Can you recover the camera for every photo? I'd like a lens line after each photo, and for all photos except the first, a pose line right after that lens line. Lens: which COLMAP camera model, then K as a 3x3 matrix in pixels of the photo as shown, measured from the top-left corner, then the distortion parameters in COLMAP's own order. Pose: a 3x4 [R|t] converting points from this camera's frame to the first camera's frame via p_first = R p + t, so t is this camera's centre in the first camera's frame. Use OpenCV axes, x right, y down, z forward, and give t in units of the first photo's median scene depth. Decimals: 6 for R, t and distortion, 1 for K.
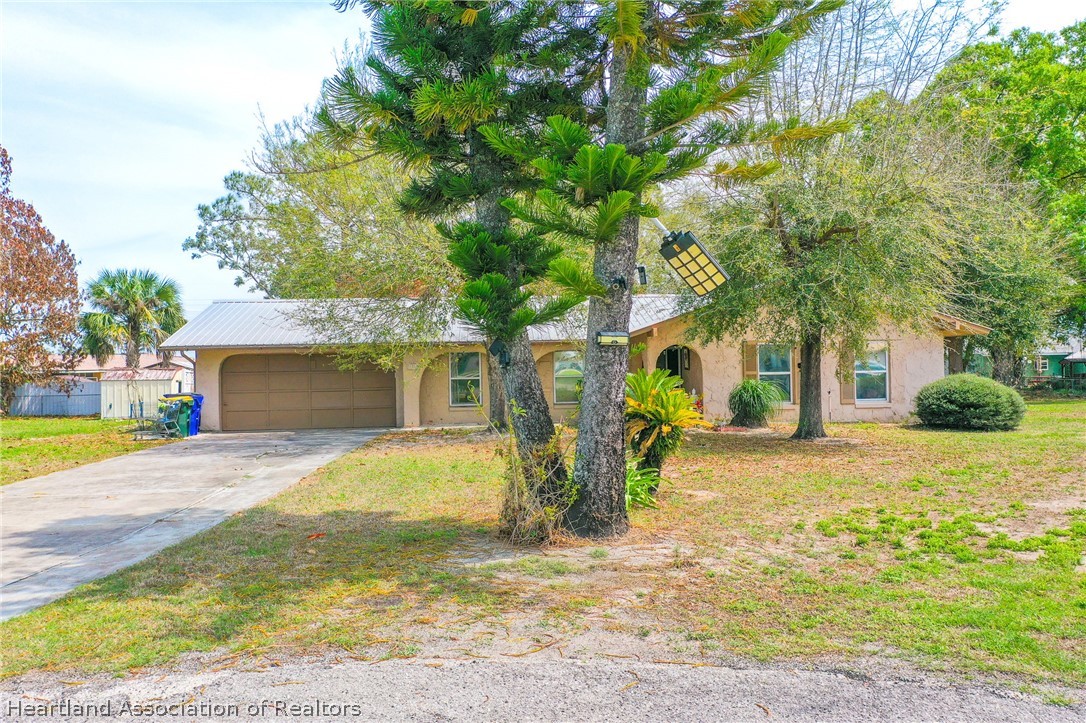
lens RADIAL K [[867.1, 0, 543.1], [0, 867.1, 351.9], [0, 0, 1]] dist [0.005910, 0.003324]
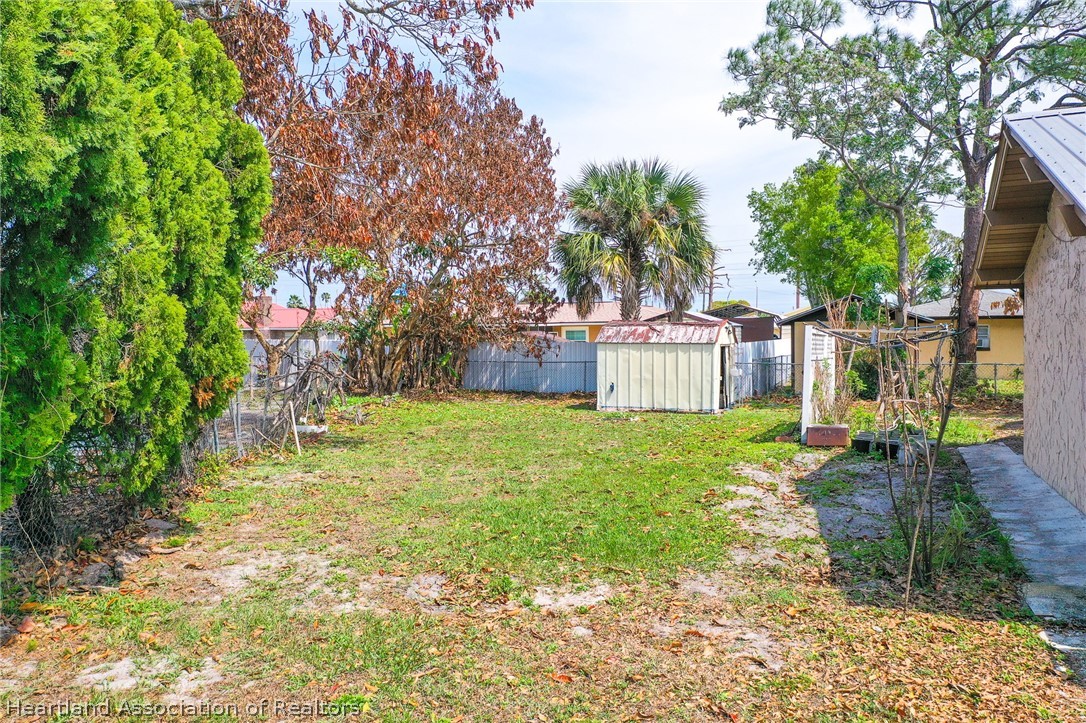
lens RADIAL K [[867.1, 0, 544.1], [0, 867.1, 363.3], [0, 0, 1]] dist [0.005910, 0.003324]
pose [[0.898508, 0.029011, -0.437998, -0.257626], [0.001343, 0.997627, 0.068834, 0.005831], [0.438955, -0.062436, 0.896337, 0.416203]]
